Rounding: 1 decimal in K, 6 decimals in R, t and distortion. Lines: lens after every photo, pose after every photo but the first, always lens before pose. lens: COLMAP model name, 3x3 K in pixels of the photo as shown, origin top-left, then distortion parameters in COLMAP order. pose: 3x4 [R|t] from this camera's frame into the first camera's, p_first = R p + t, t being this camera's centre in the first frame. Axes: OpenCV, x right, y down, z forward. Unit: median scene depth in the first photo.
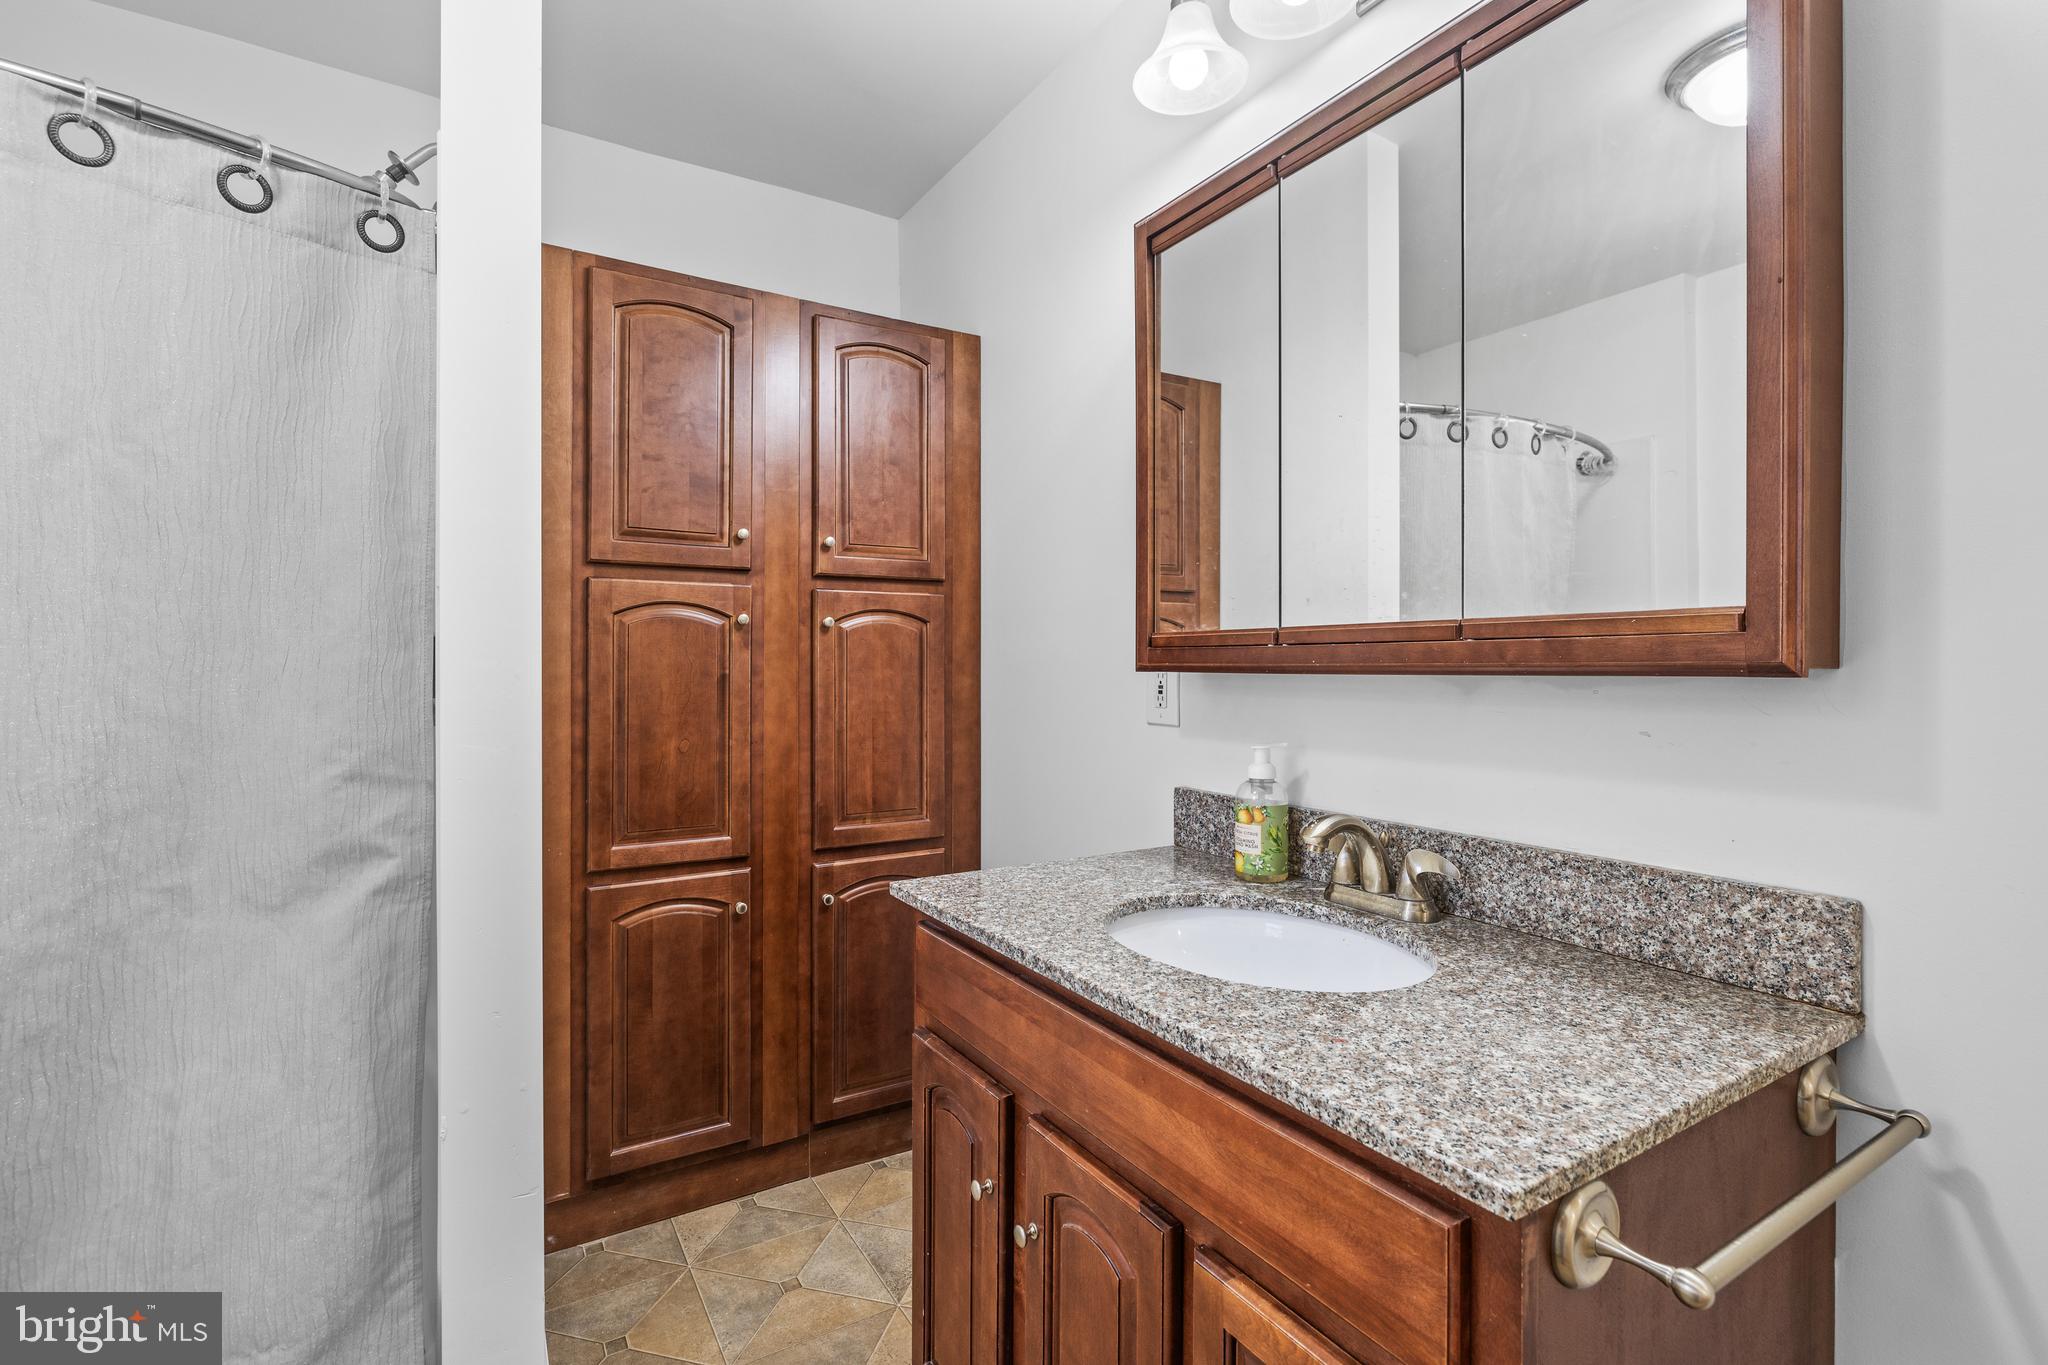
lens RADIAL K [[923.1, 0, 1021.5], [0, 923.1, 665.5], [0, 0, 1]] dist [-0.008997, 0.001896]
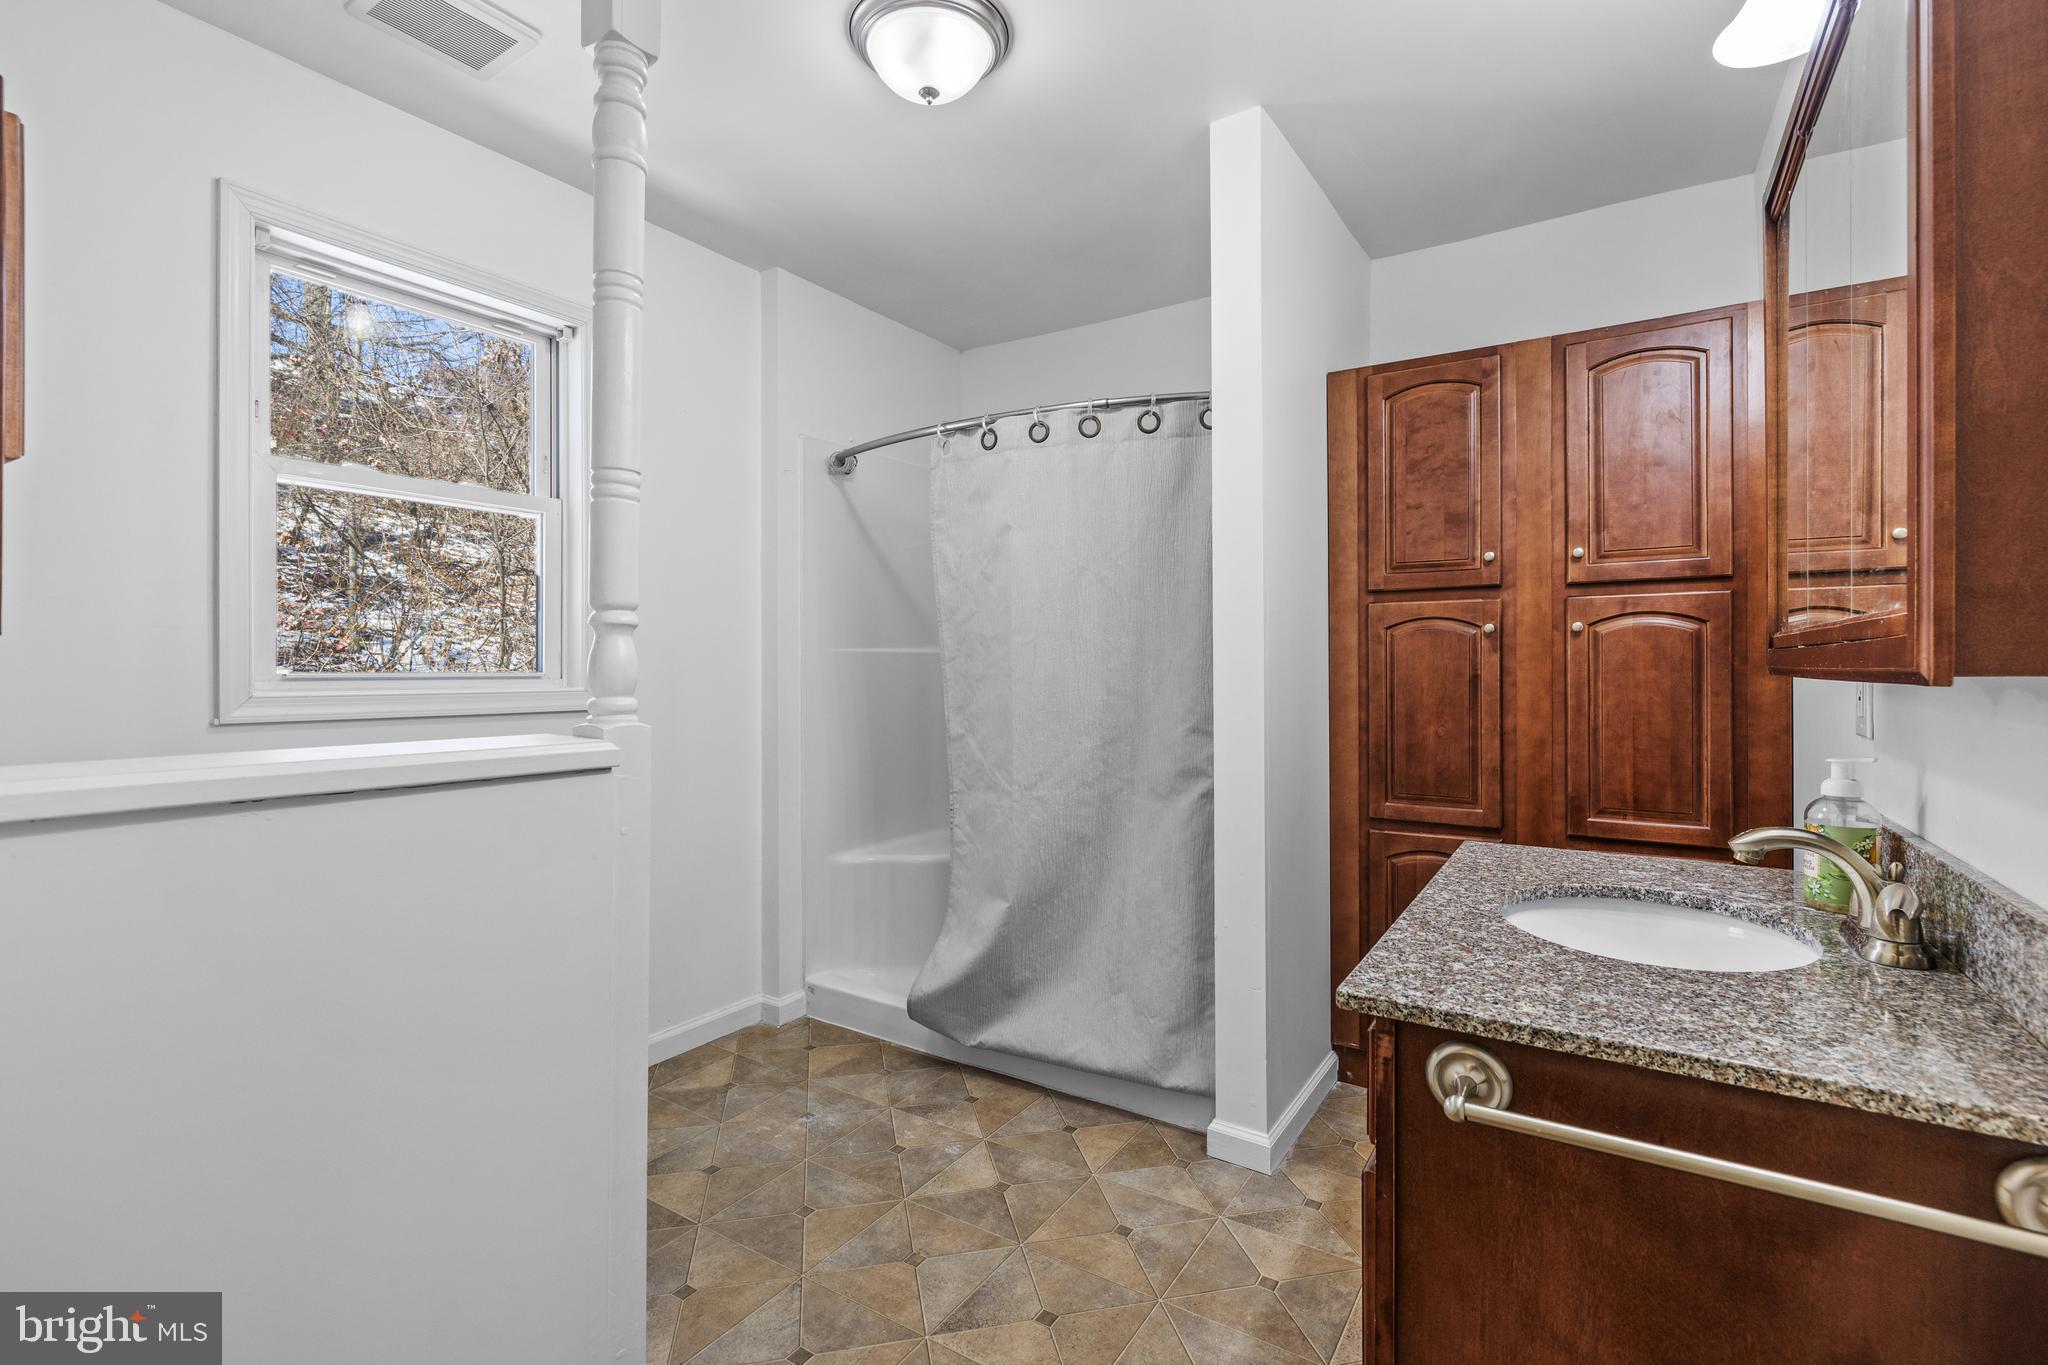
lens RADIAL K [[923.1, 0, 1016.2], [0, 923.1, 673.7], [0, 0, 1]] dist [-0.008997, 0.001896]
pose [[0.439306, 0.005706, -0.898319, 0.495791], [0.004061, 0.999957, 0.008338, -0.004048], [0.898328, -0.007311, 0.439264, -0.069369]]
